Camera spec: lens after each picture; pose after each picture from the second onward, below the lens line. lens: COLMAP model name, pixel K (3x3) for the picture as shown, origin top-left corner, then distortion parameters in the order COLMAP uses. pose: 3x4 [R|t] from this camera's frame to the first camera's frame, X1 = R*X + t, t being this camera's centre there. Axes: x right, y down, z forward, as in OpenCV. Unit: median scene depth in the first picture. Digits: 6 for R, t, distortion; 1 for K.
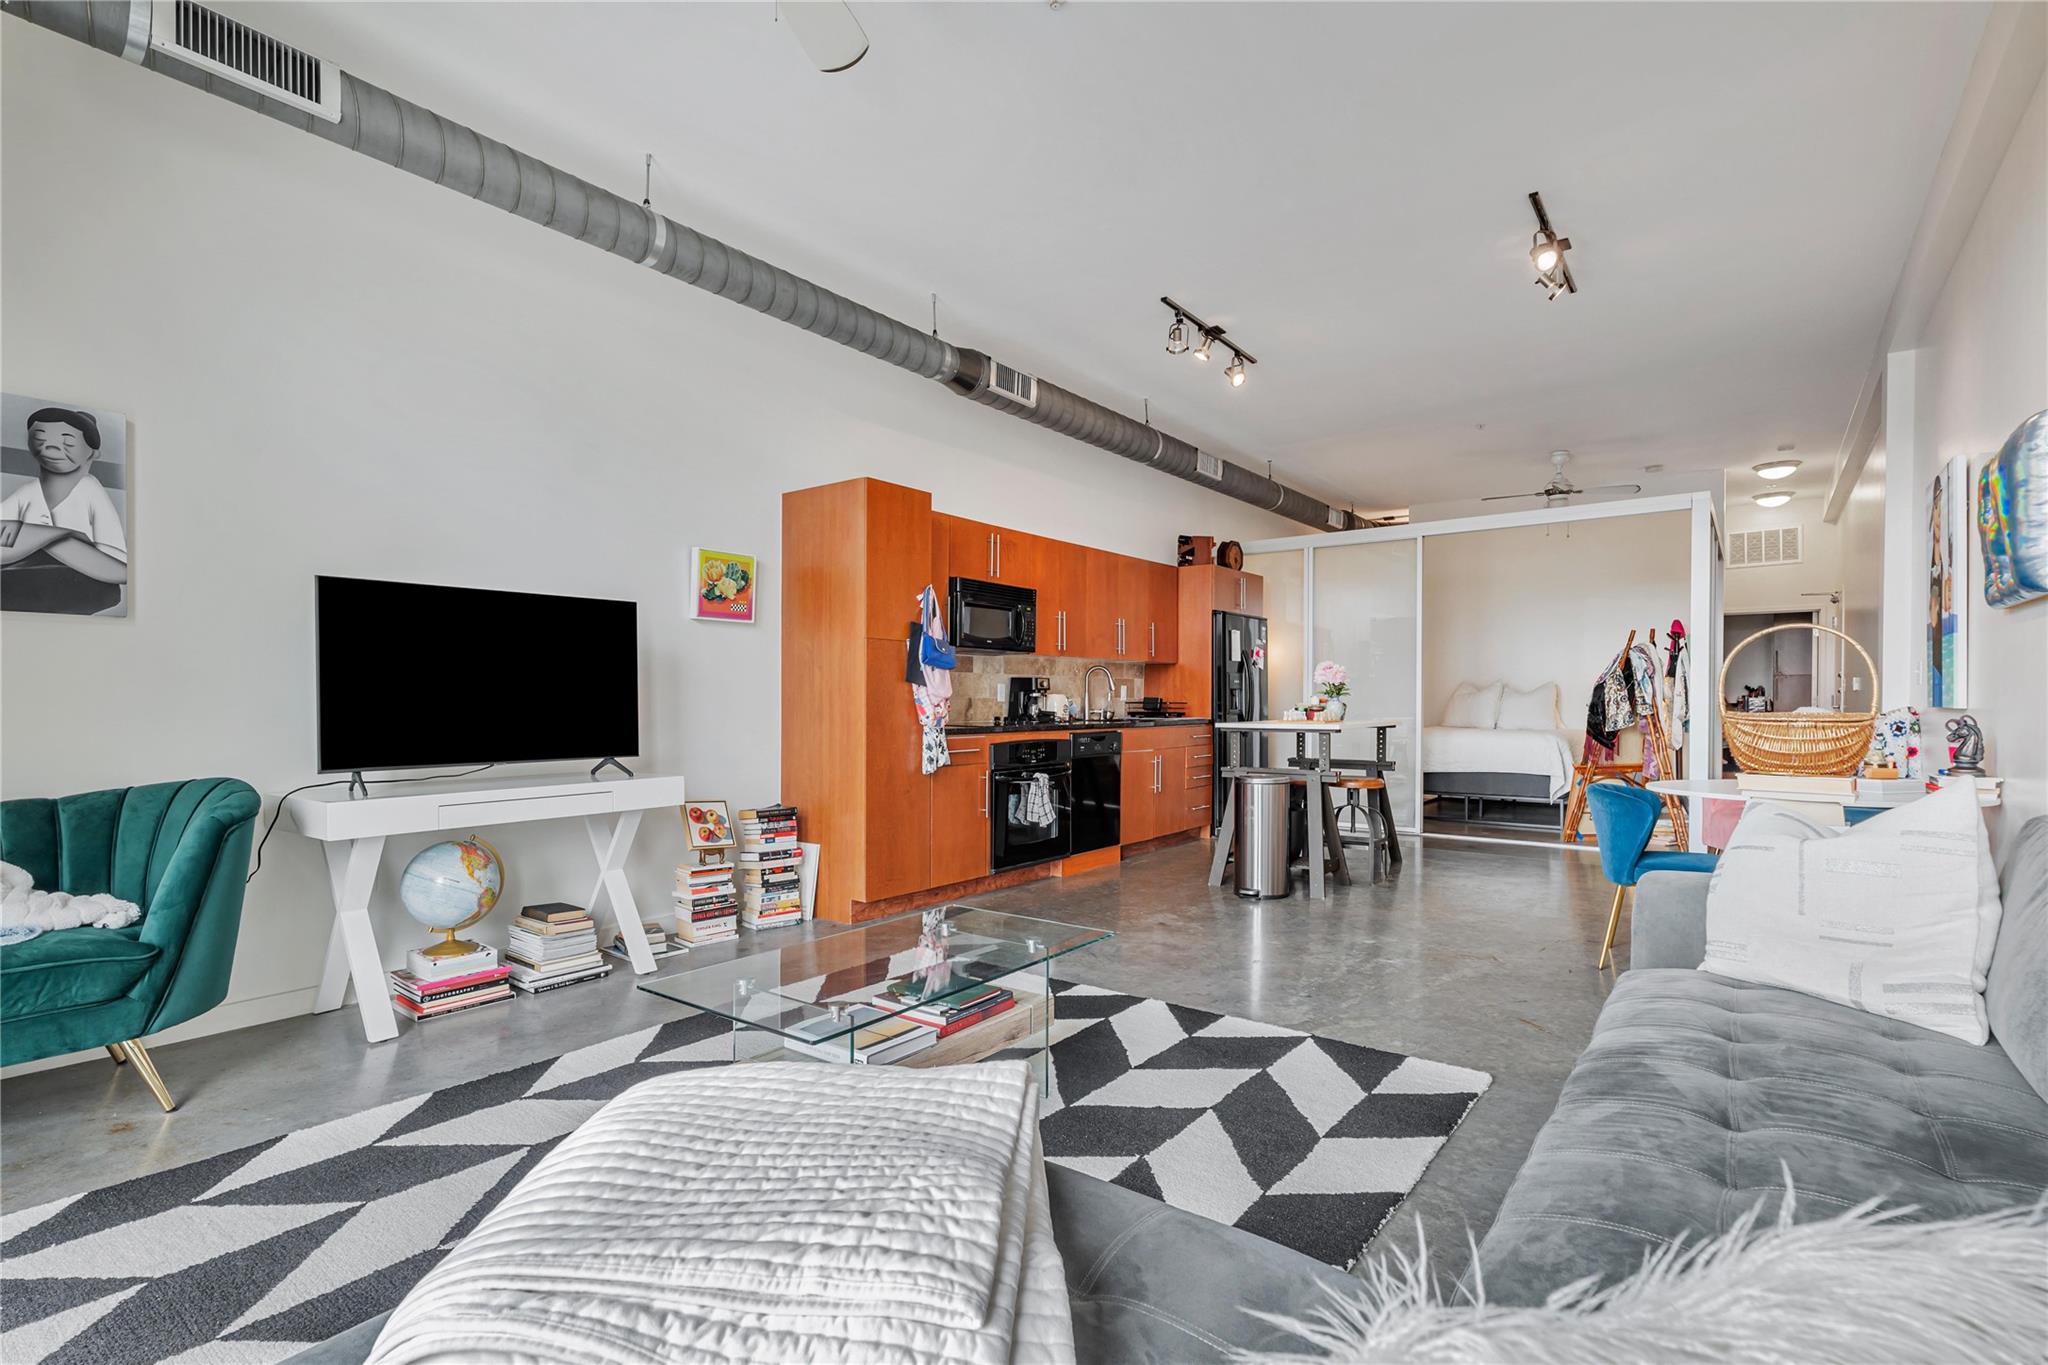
lens RADIAL K [[953.0, 0, 895.9], [0, 953.0, 685.6], [0, 0, 1]] dist [0.008666, -0.000974]
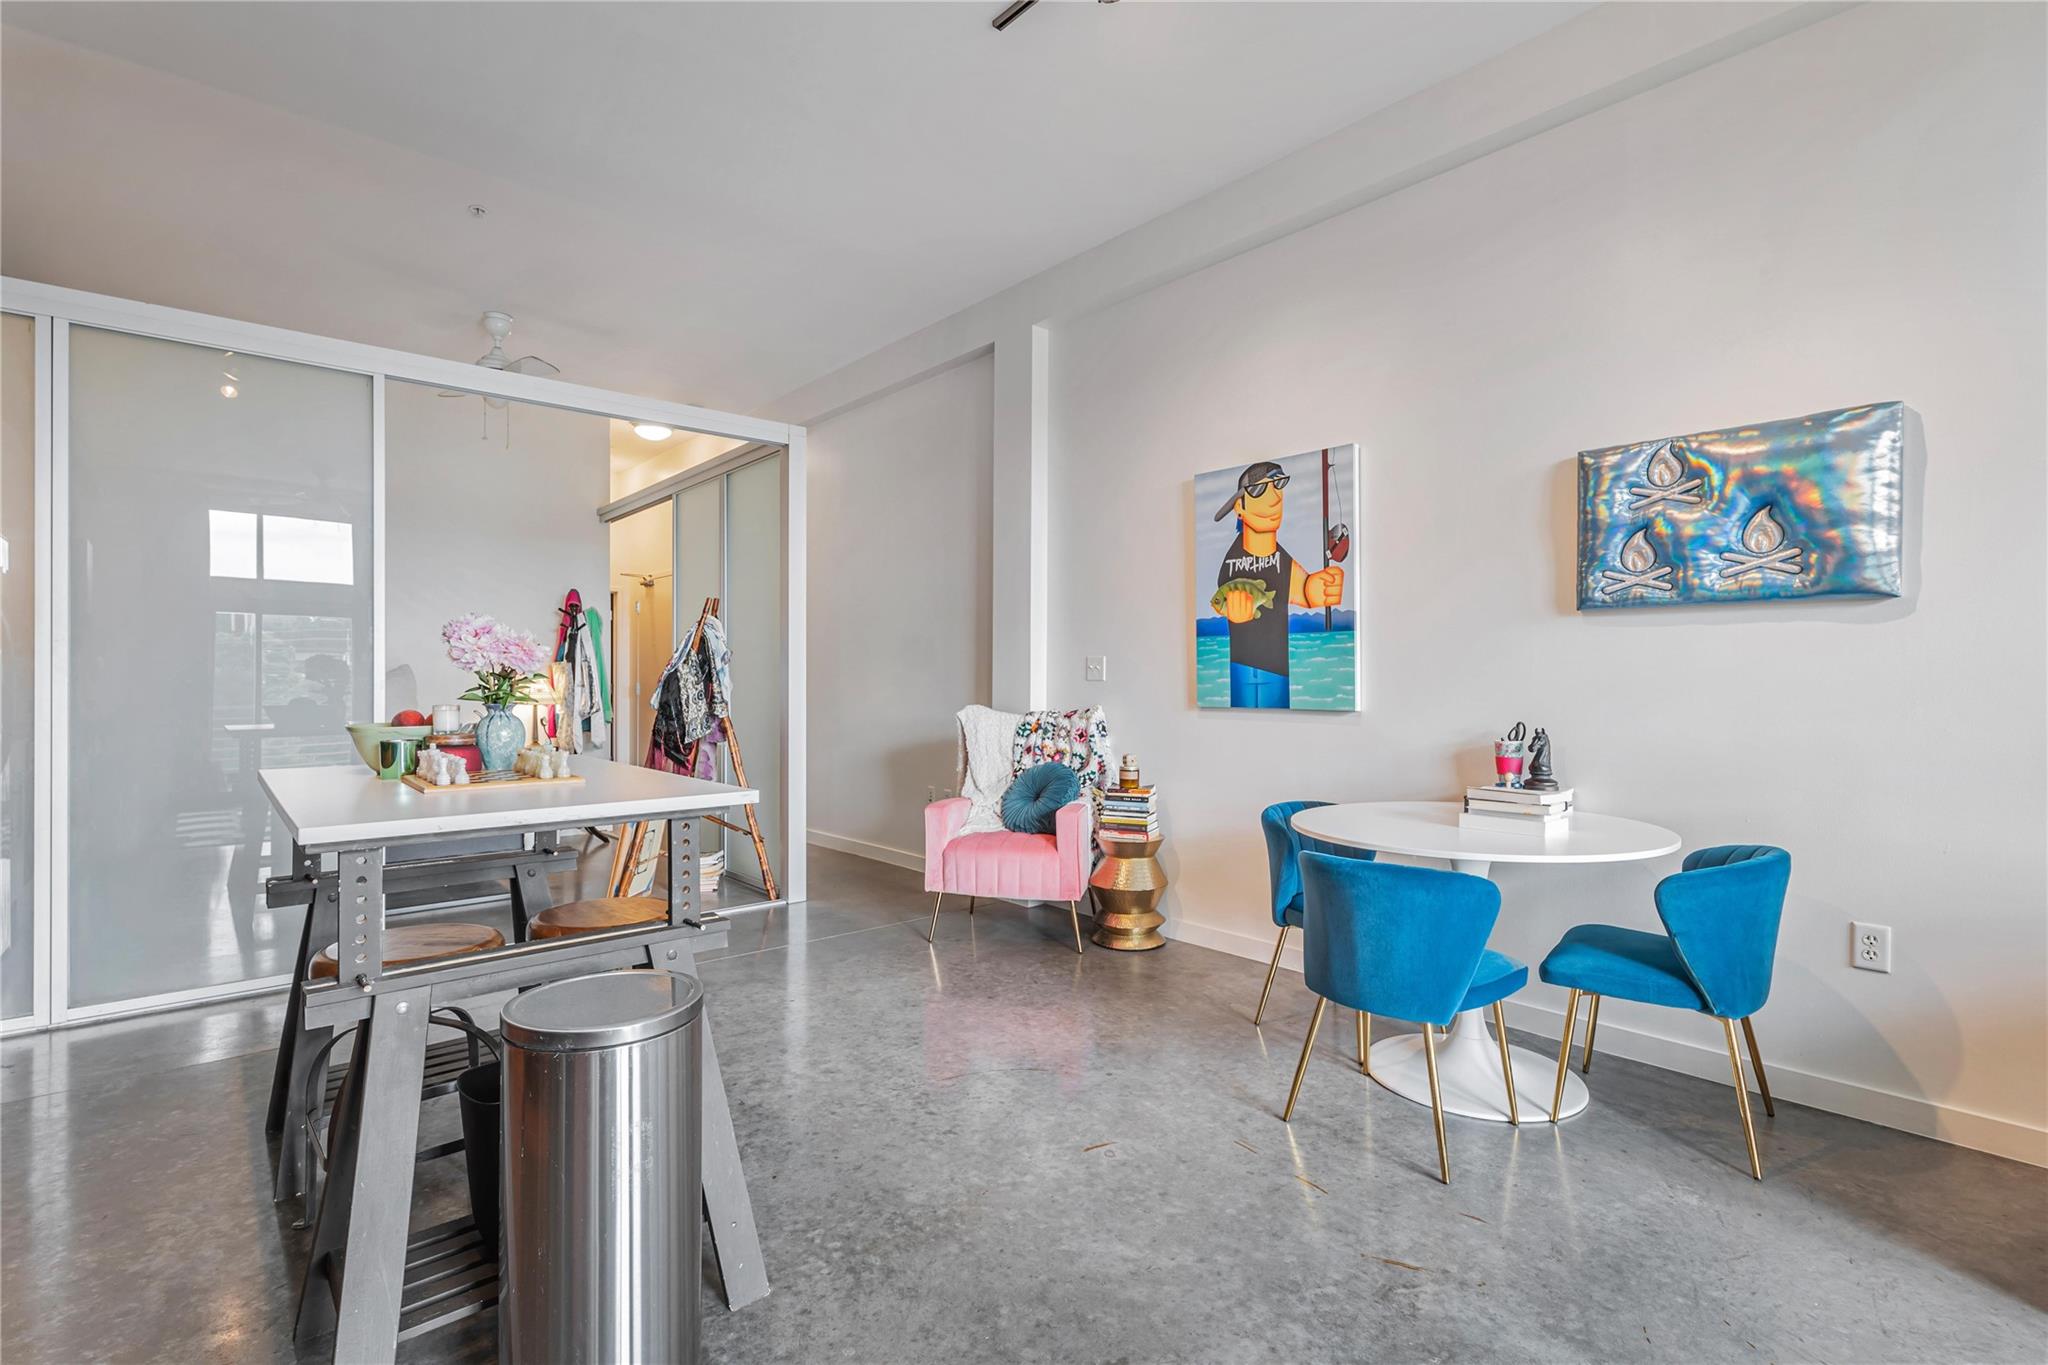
lens RADIAL K [[953.0, 0, 1120.7], [0, 953.0, 679.7], [0, 0, 1]] dist [0.008666, -0.000974]
pose [[0.055802, -0.002209, 0.998439, 0.083146], [-0.010706, 0.999939, 0.002810, -0.002644], [-0.998384, -0.010846, 0.055775, 0.651714]]
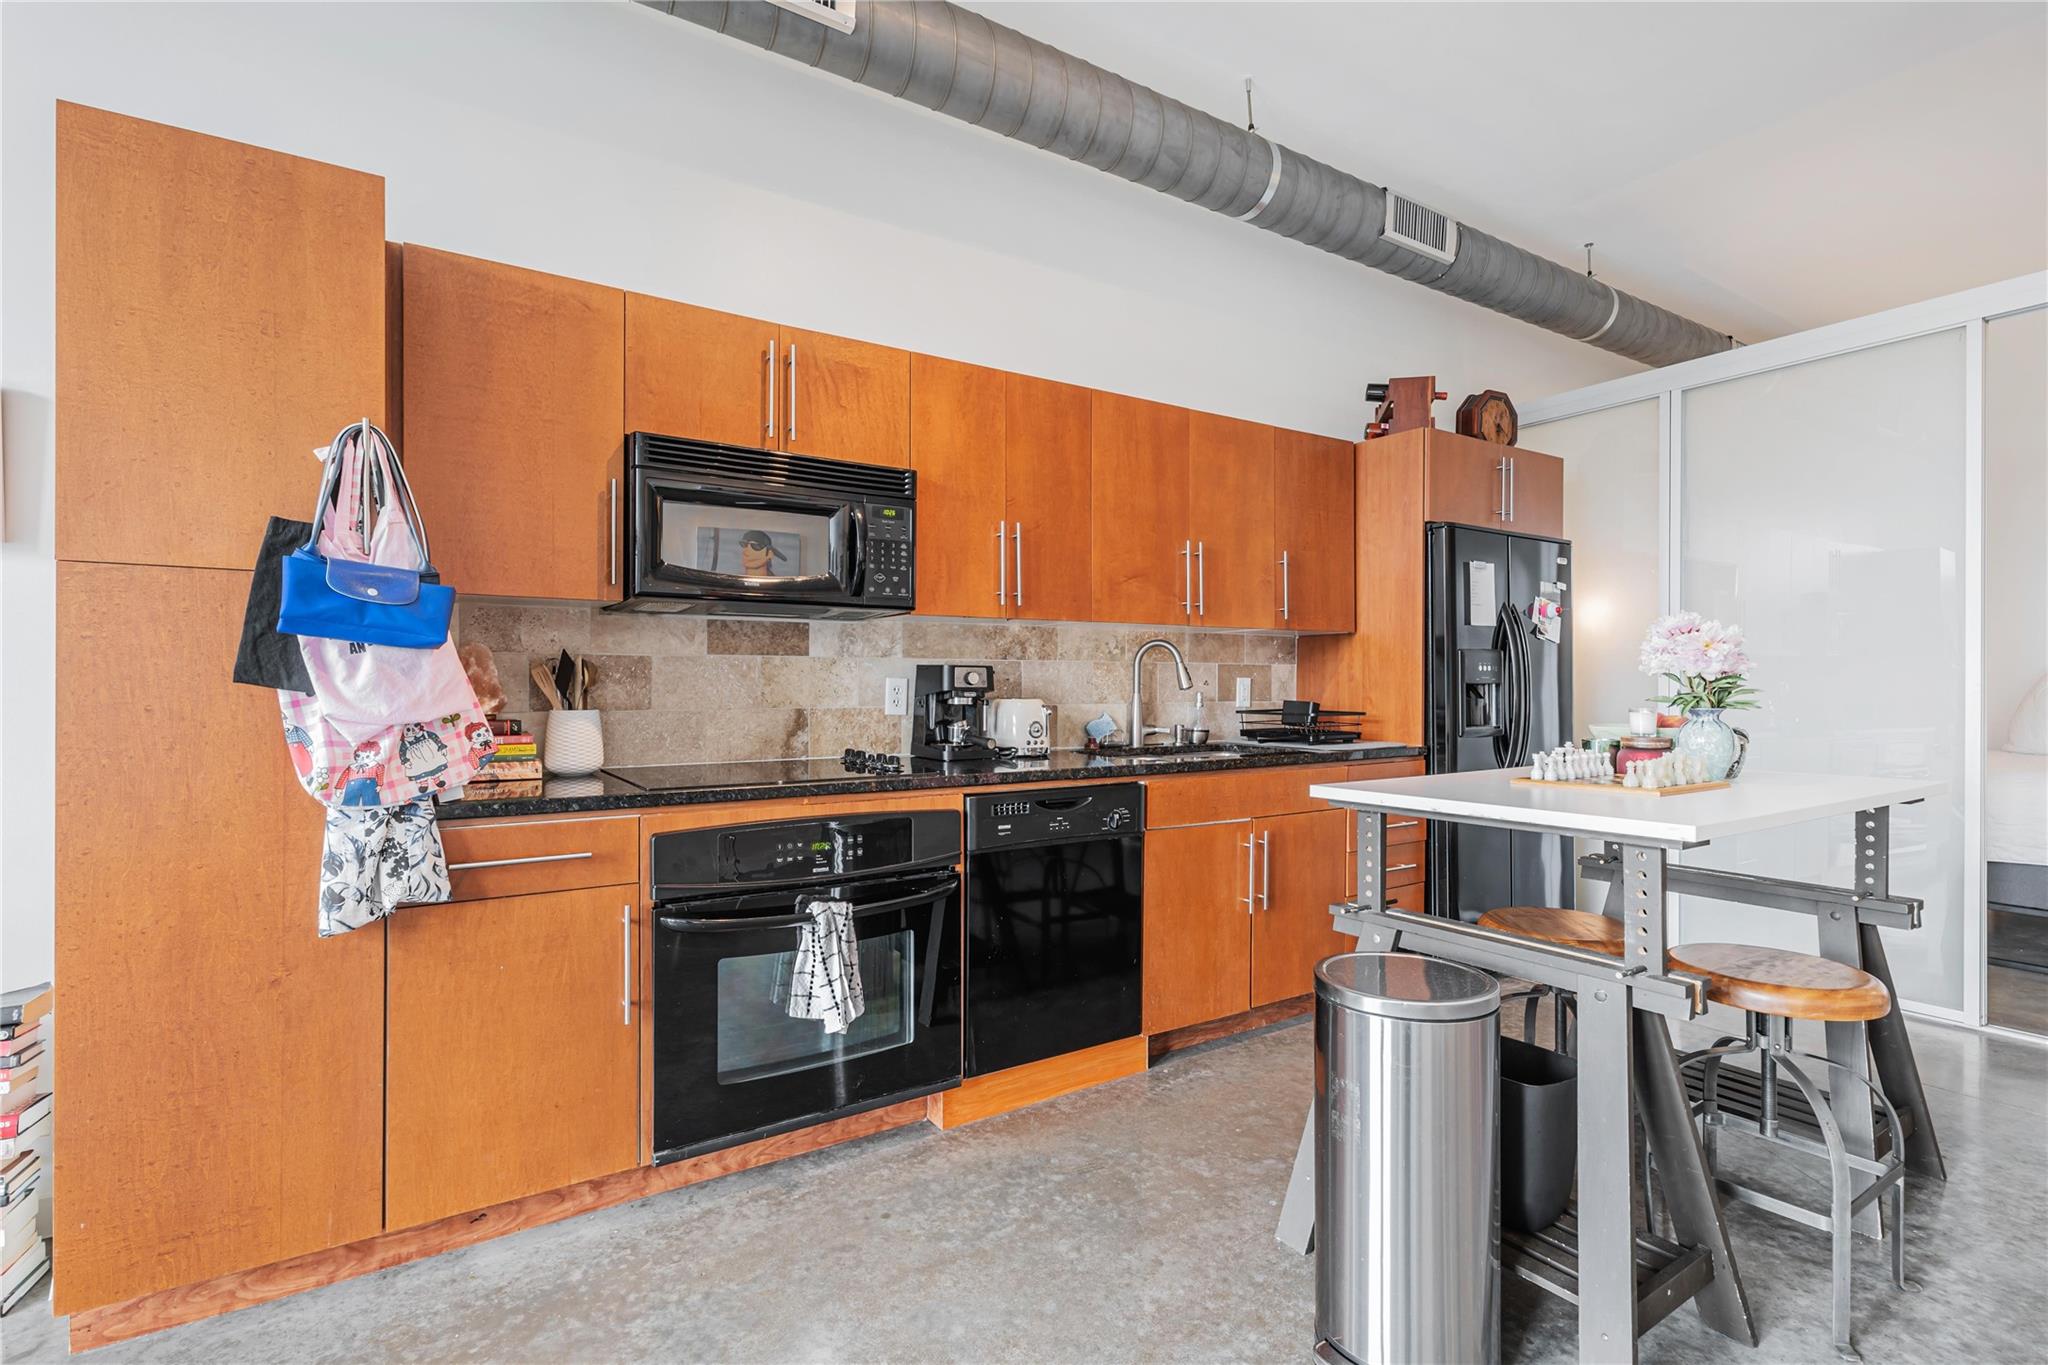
lens RADIAL K [[953.0, 0, 931.7], [0, 953.0, 675.0], [0, 0, 1]] dist [0.008666, -0.000974]
pose [[0.957969, -0.005655, -0.286816, 0.257217], [0.006716, 0.999974, 0.002715, -0.004599], [0.286793, -0.004527, 0.957982, 0.514703]]
